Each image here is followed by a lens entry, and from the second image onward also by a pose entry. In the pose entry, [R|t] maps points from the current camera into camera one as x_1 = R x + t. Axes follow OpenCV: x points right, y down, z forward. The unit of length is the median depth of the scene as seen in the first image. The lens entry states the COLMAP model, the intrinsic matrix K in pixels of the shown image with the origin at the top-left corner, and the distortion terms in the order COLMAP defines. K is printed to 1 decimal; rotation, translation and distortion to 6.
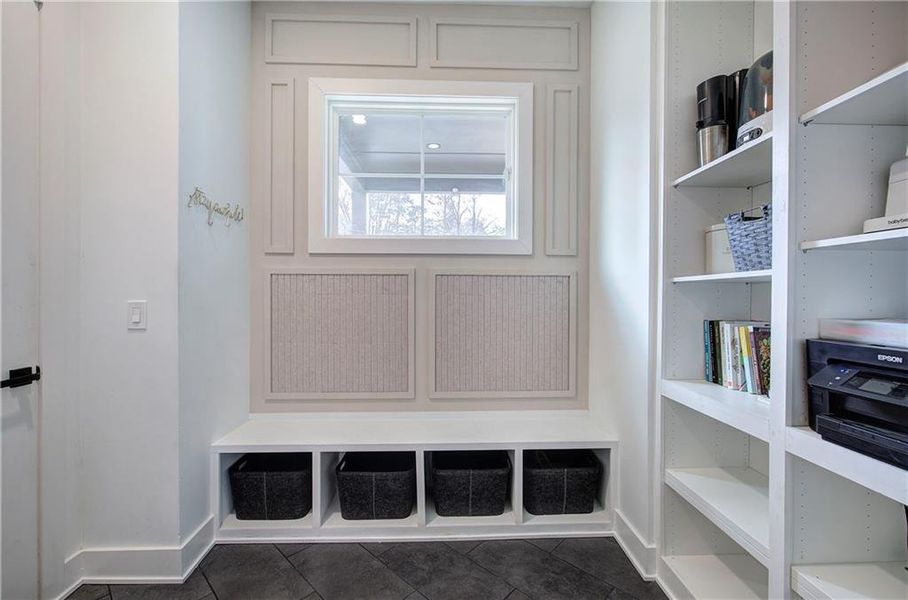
lens RADIAL K [[383.3, 0, 454.4], [0, 383.3, 297.9], [0, 0, 1]] dist [-0.003233, 0.000339]
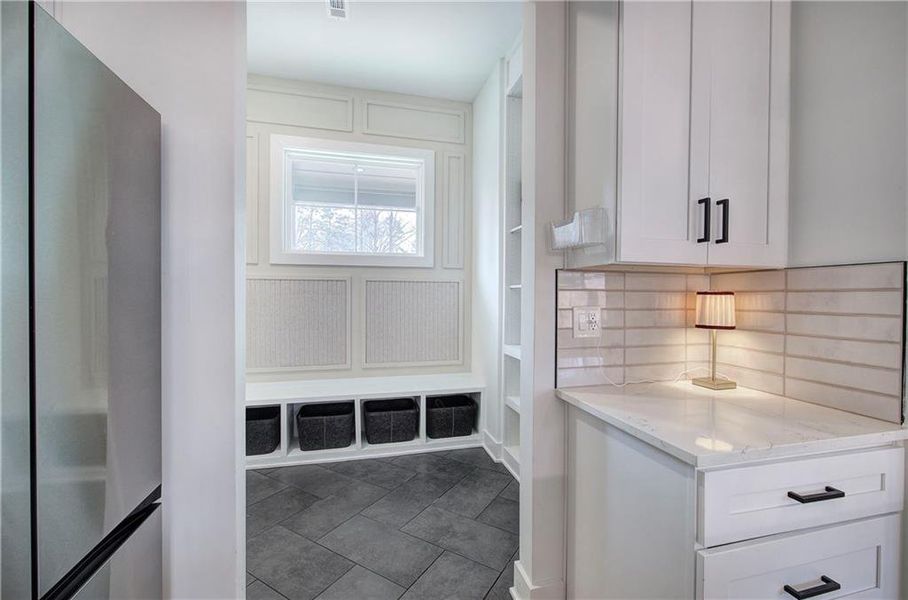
lens RADIAL K [[383.3, 0, 454.4], [0, 383.3, 297.9], [0, 0, 1]] dist [-0.003233, 0.000339]
pose [[0.977038, 0.000073, 0.213067, -0.037208], [-0.001068, 0.999989, 0.004556, -0.003810], [-0.213064, -0.004679, 0.977027, -0.515301]]
